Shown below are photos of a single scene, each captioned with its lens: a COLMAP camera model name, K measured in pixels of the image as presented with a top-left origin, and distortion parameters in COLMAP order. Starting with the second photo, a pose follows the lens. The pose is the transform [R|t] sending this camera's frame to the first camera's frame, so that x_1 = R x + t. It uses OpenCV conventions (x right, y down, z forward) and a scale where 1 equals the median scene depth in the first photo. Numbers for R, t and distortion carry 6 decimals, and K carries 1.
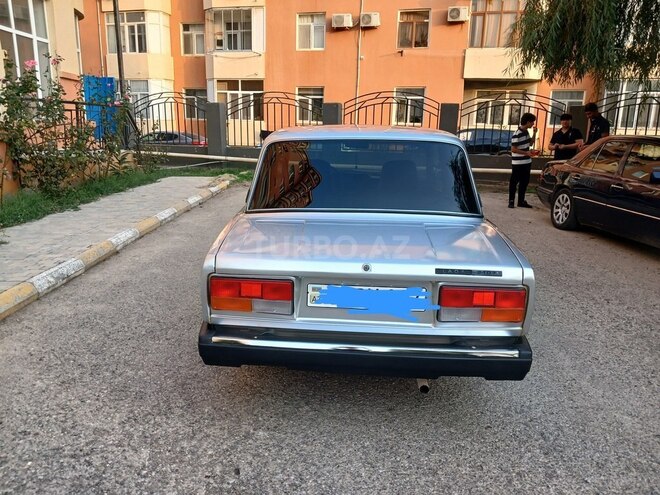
lens RADIAL K [[522.8, 0, 327.3], [0, 522.8, 250.1], [0, 0, 1]] dist [0.000258, 0.000306]
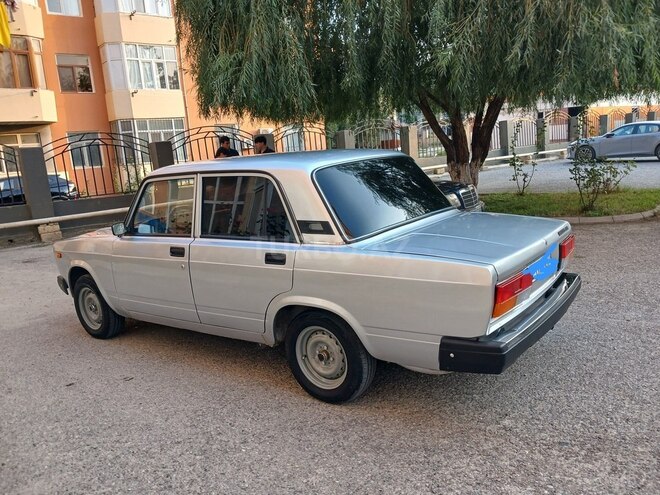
lens RADIAL K [[522.8, 0, 326.9], [0, 522.8, 236.1], [0, 0, 1]] dist [0.000258, 0.000306]
pose [[0.571434, -0.196747, 0.796714, -0.213137], [0.278198, 0.959792, 0.037484, -0.030271], [-0.772055, 0.200224, 0.603193, 0.107501]]
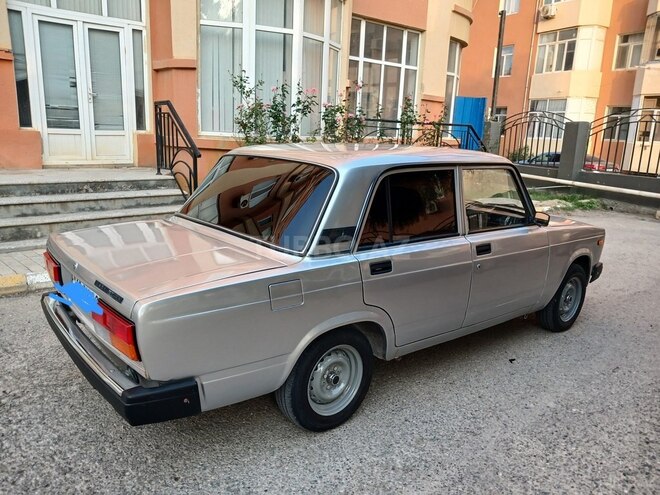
lens RADIAL K [[522.8, 0, 325.6], [0, 522.8, 252.5], [0, 0, 1]] dist [0.000258, 0.000306]
pose [[0.667193, 0.178331, -0.723223, 0.209999], [-0.200600, 0.978065, 0.056111, -0.028021], [0.717365, 0.107642, 0.688332, 0.104508]]
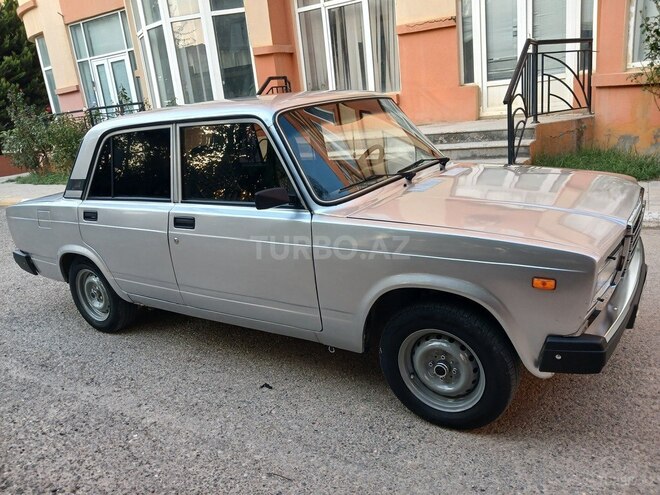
lens RADIAL K [[522.8, 0, 324.9], [0, 522.8, 249.9], [0, 0, 1]] dist [0.000258, 0.000306]
pose [[-0.521201, 0.272701, -0.808692, 0.224611], [-0.104522, 0.920045, 0.377615, -0.106024], [0.847009, 0.281339, -0.451025, 0.474519]]
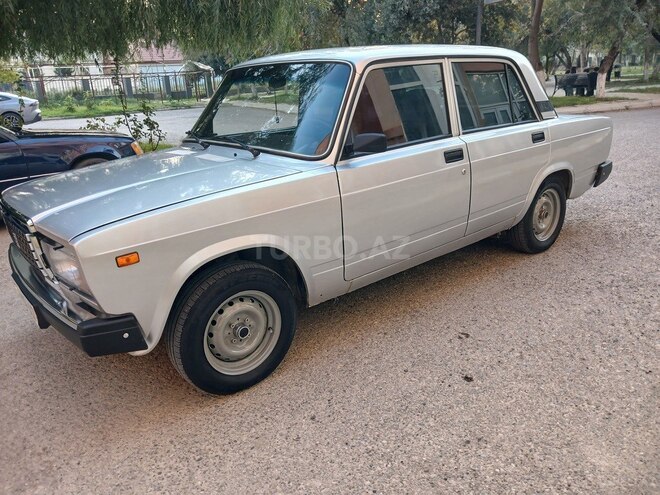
lens RADIAL K [[522.8, 0, 324.3], [0, 522.8, 245.6], [0, 0, 1]] dist [0.000258, 0.000306]
pose [[-0.659377, -0.211542, 0.721438, -0.171521], [0.215188, 0.866346, 0.450709, -0.110772], [-0.720359, 0.452432, -0.525727, 0.502139]]
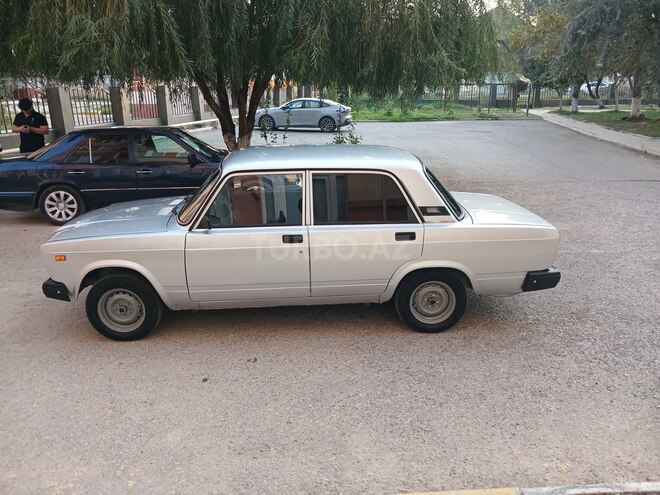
lens RADIAL K [[522.8, 0, 324.0], [0, 522.8, 224.8], [0, 0, 1]] dist [0.000258, 0.000306]
pose [[-0.072519, -0.268351, 0.960588, -0.337853], [0.235237, 0.931349, 0.277942, -0.122889], [-0.969229, 0.246122, -0.004414, 0.313873]]
